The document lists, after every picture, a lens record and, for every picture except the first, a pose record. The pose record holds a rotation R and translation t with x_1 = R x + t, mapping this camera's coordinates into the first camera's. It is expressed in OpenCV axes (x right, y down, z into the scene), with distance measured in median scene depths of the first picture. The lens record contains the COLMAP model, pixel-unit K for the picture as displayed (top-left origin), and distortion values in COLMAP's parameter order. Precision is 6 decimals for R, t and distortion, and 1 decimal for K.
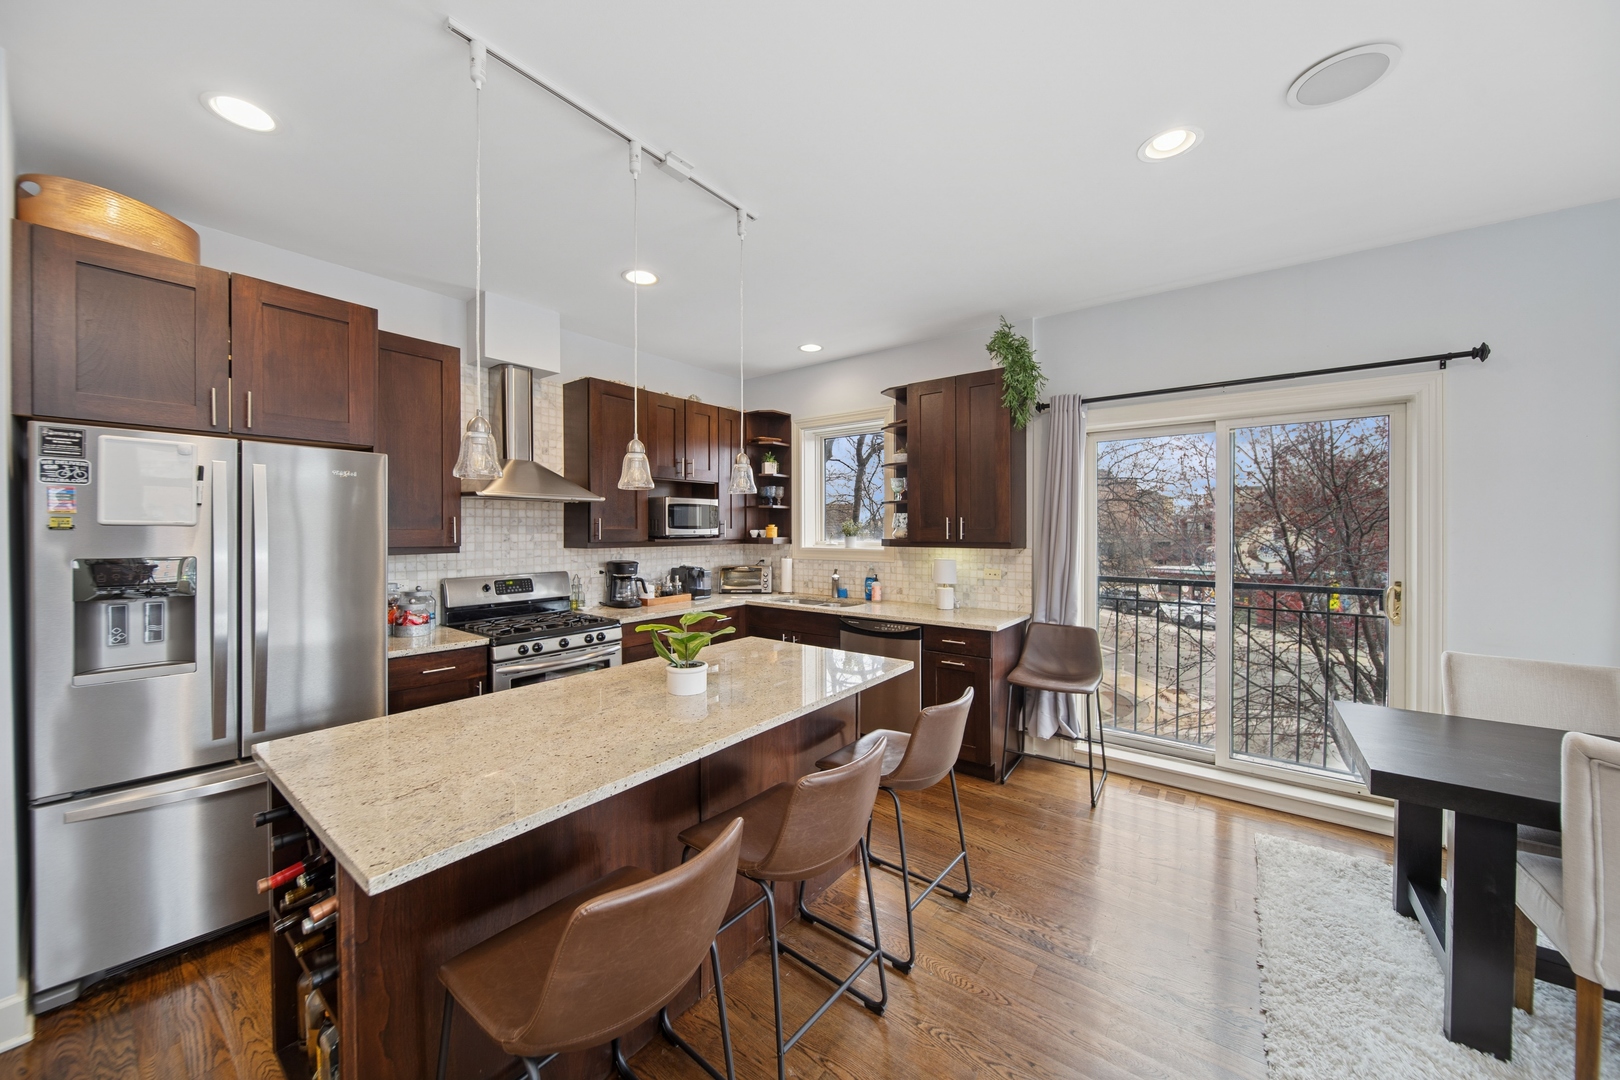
lens RADIAL K [[576.6, 0, 794.7], [0, 576.6, 534.4], [0, 0, 1]] dist [-0.002856, -0.001160]
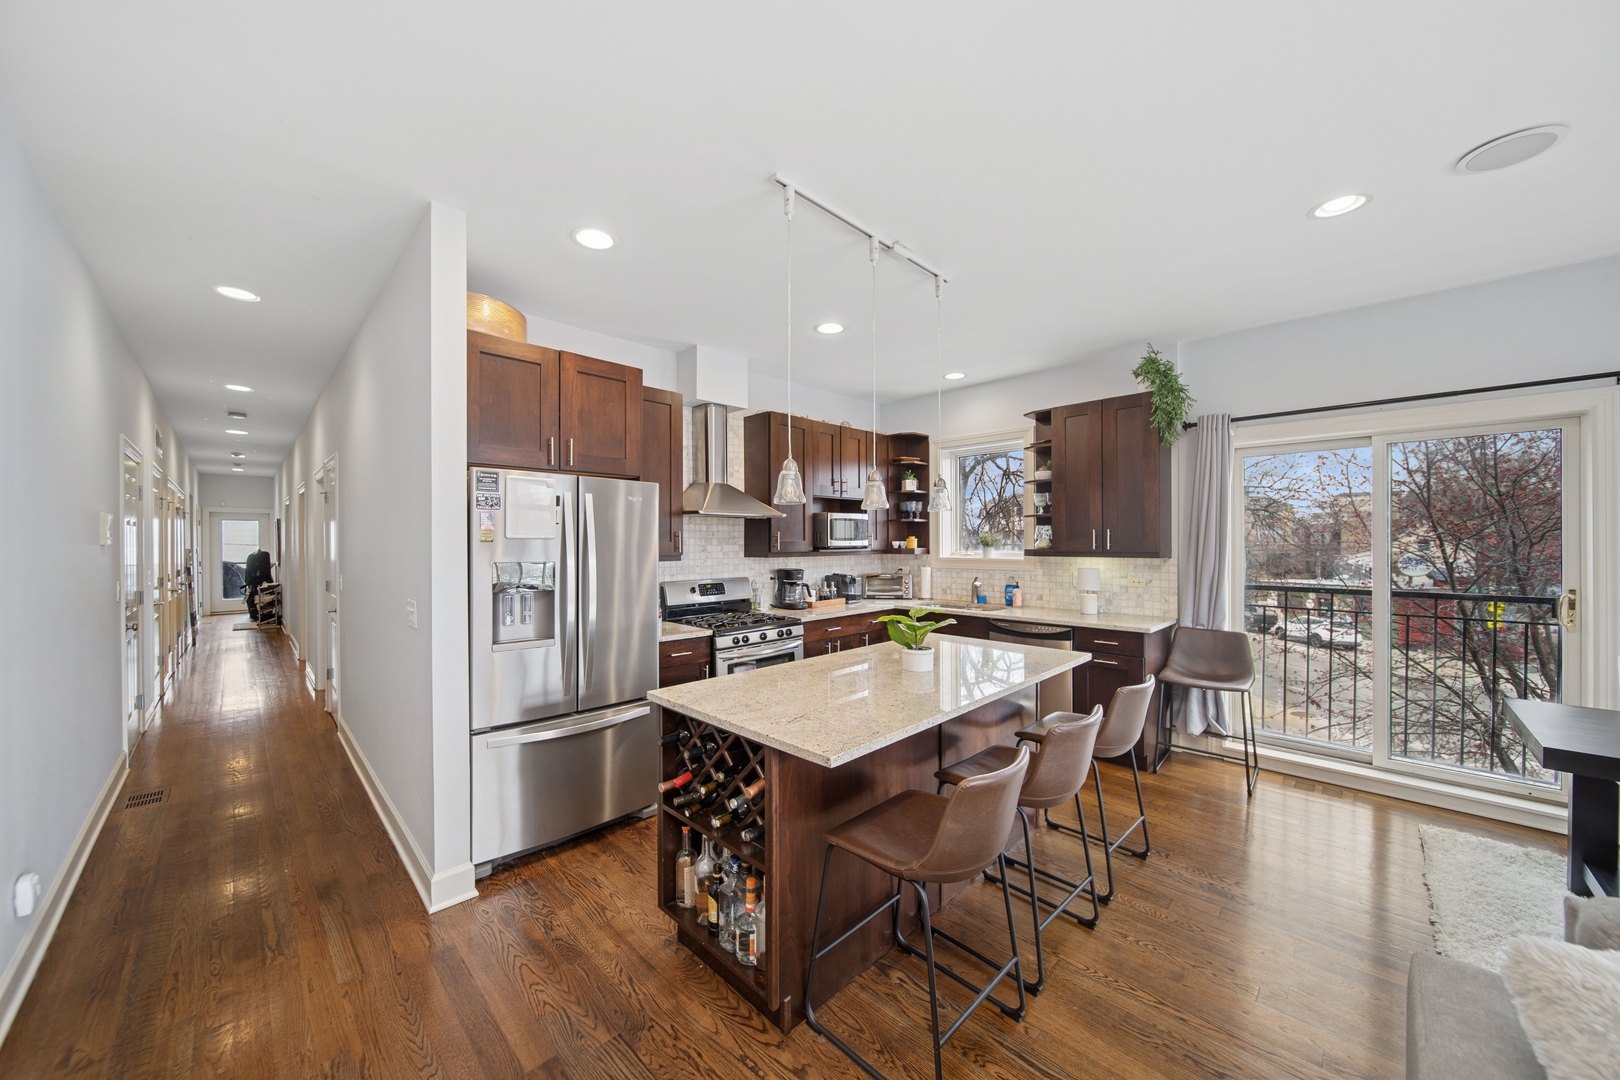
lens RADIAL K [[576.6, 0, 796.0], [0, 576.6, 543.4], [0, 0, 1]] dist [-0.002856, -0.001160]
pose [[0.991596, -0.002046, -0.129356, -0.159078], [0.001518, 0.999990, -0.004186, 0.000887], [0.129363, 0.003954, 0.991589, -0.158557]]
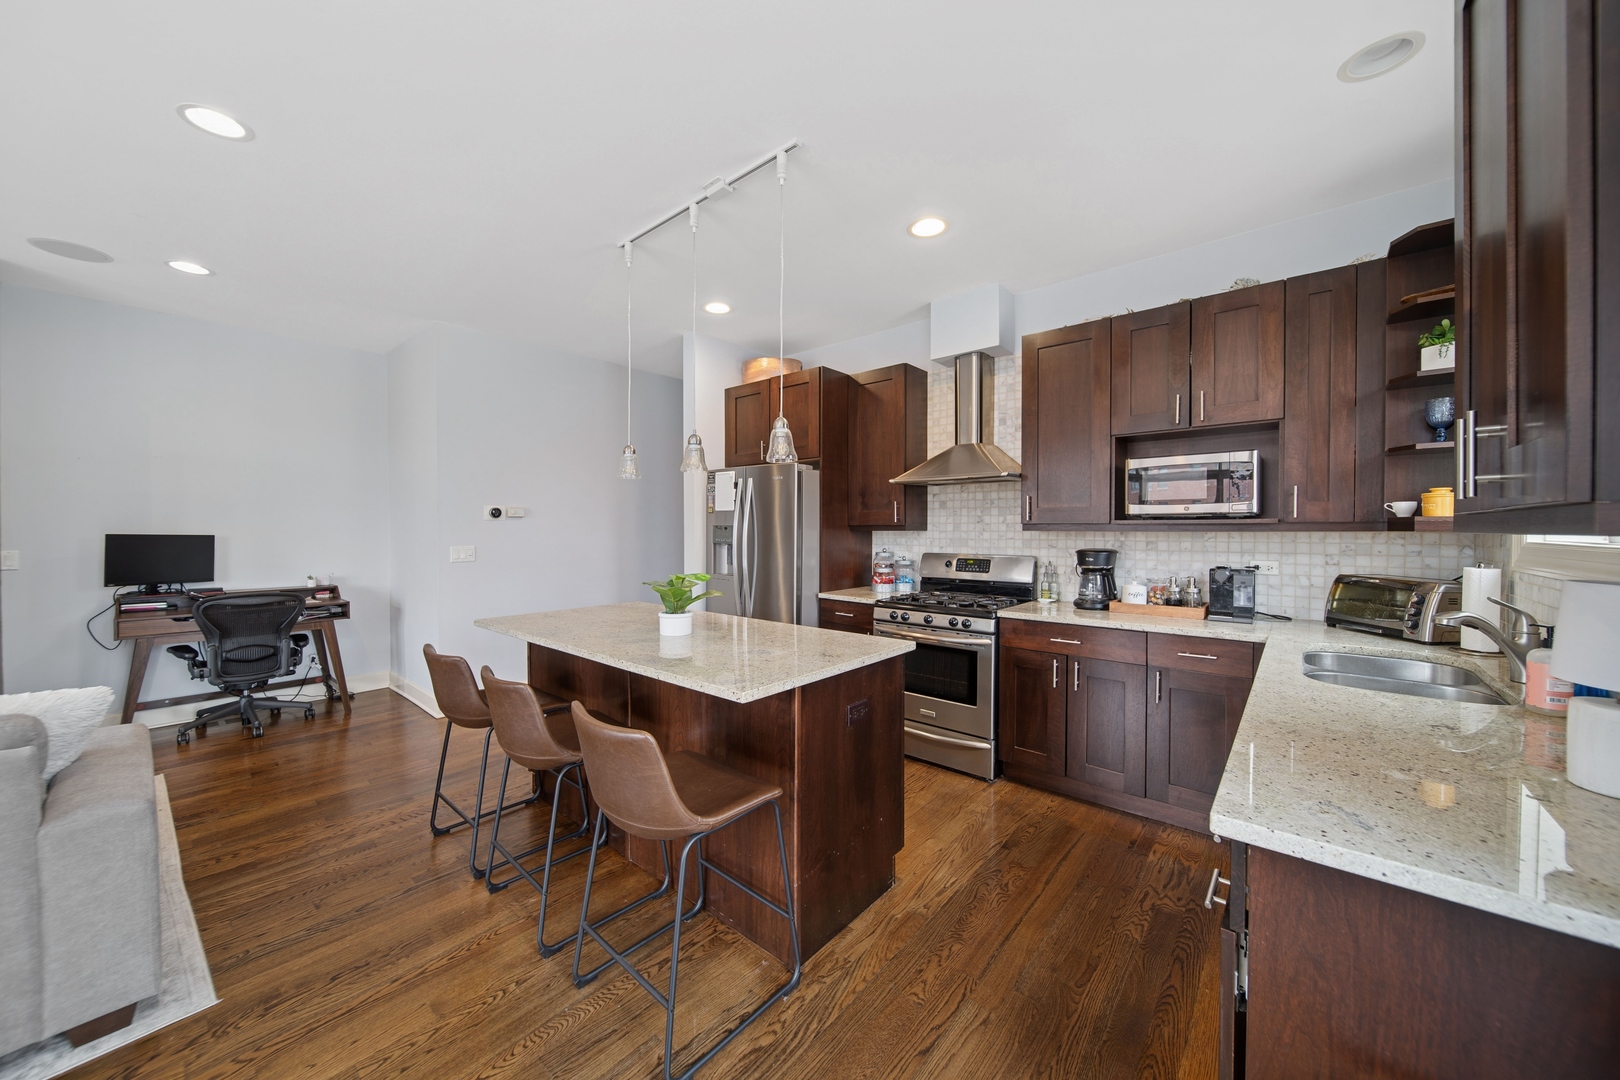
lens RADIAL K [[576.6, 0, 816.4], [0, 576.6, 529.8], [0, 0, 1]] dist [-0.002856, -0.001160]
pose [[-0.044579, 0.002201, -0.999003, 0.564673], [-0.008457, 0.999961, 0.002581, 0.025007], [0.998970, 0.008563, -0.044559, 0.755689]]
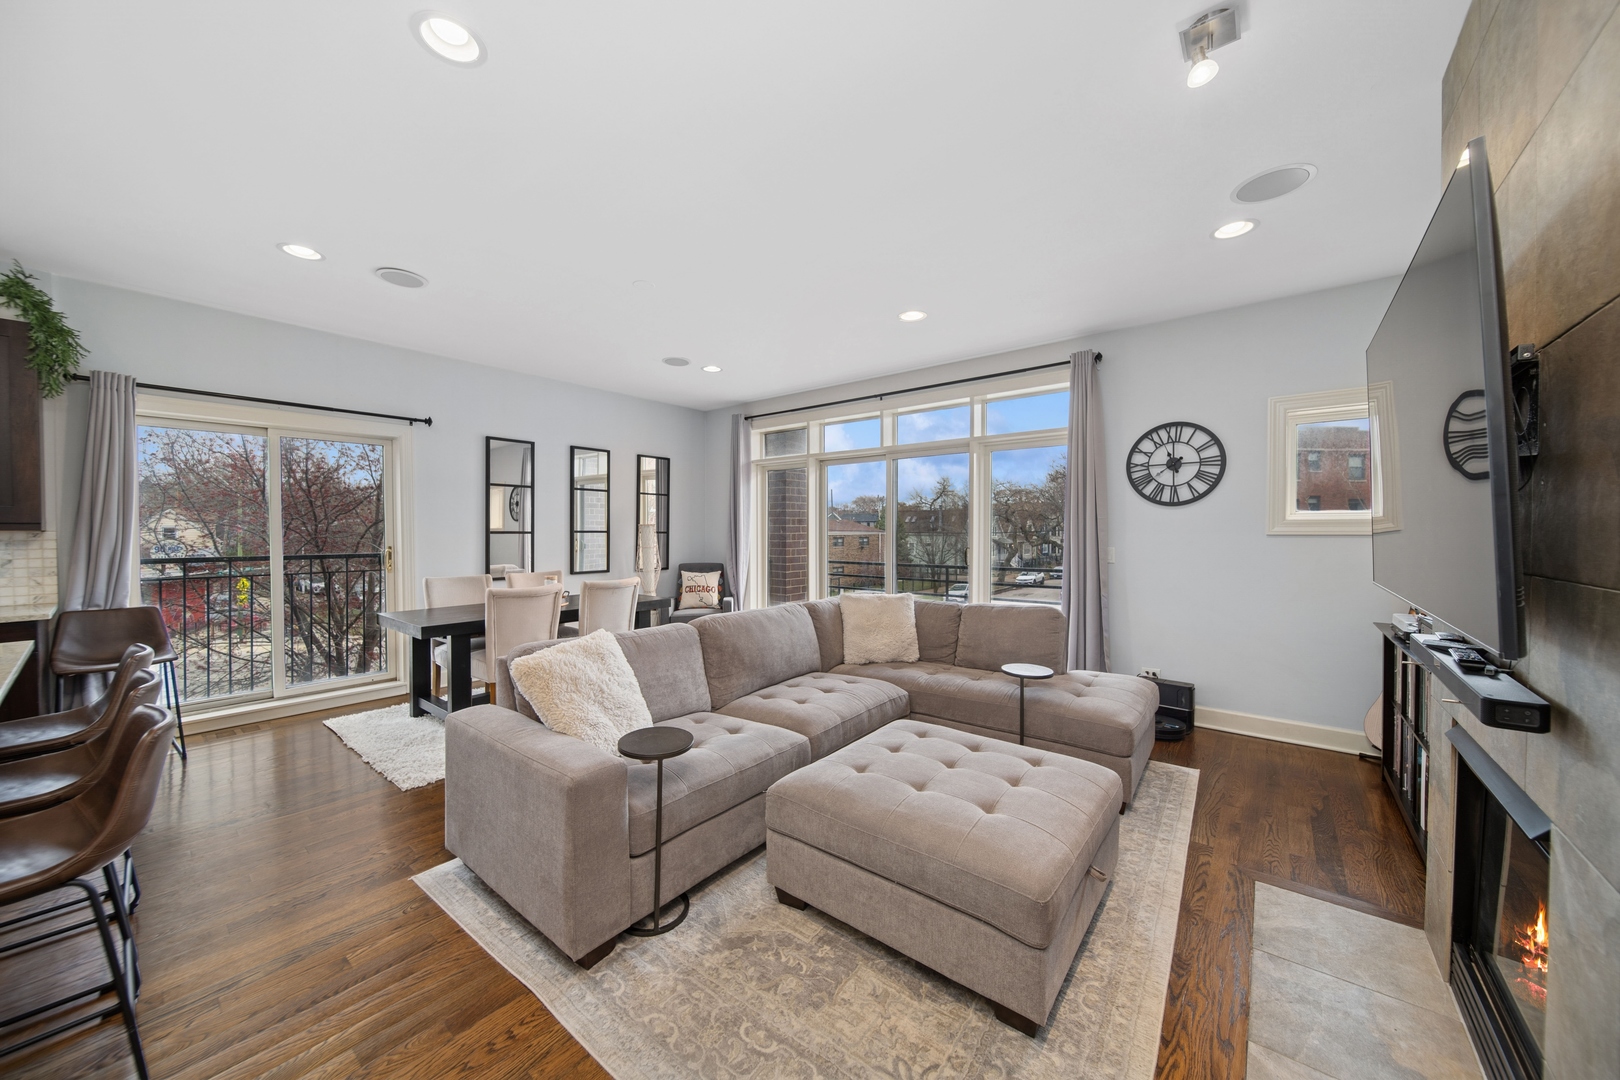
lens RADIAL K [[576.6, 0, 802.6], [0, 576.6, 536.6], [0, 0, 1]] dist [-0.002856, -0.001160]
pose [[0.019644, -0.013604, 0.999714, -0.471596], [0.008559, 0.999873, 0.013438, 0.031990], [-0.999770, 0.008292, 0.019758, -0.185046]]
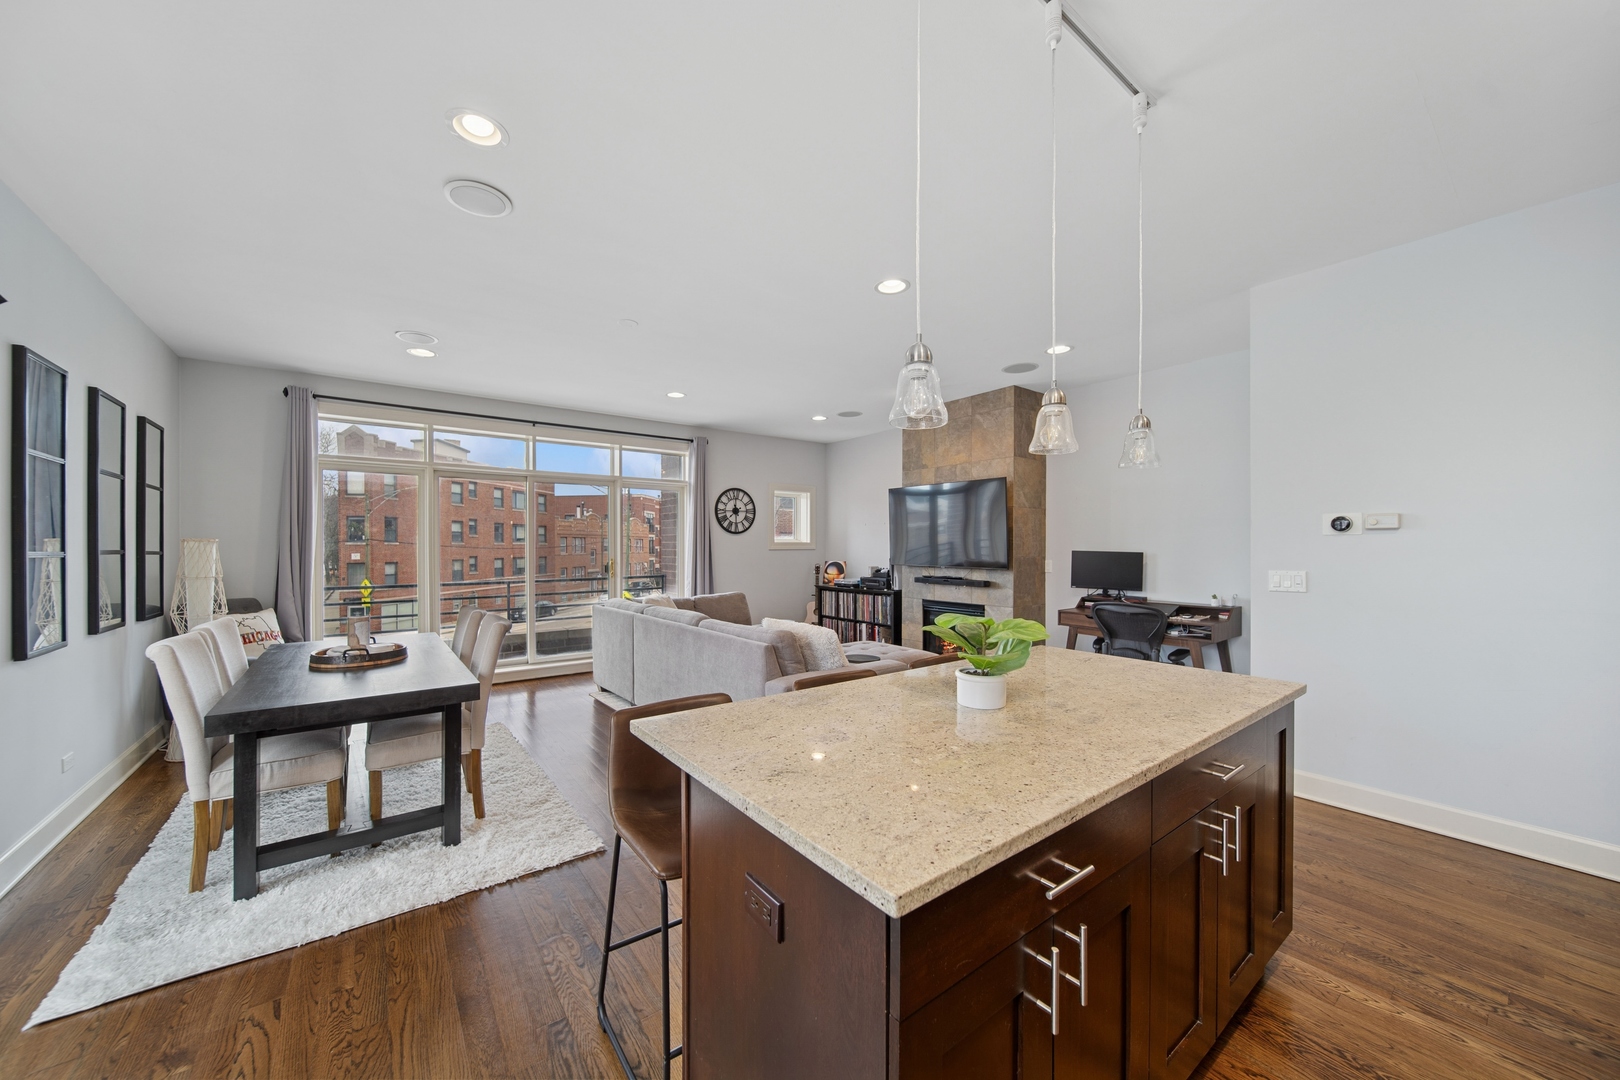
lens RADIAL K [[576.6, 0, 801.3], [0, 576.6, 547.1], [0, 0, 1]] dist [-0.002856, -0.001160]
pose [[-0.966183, -0.000591, 0.257856, -0.082182], [0.001876, 0.999955, 0.009322, 0.020976], [-0.257849, 0.009490, -0.966138, 1.032494]]
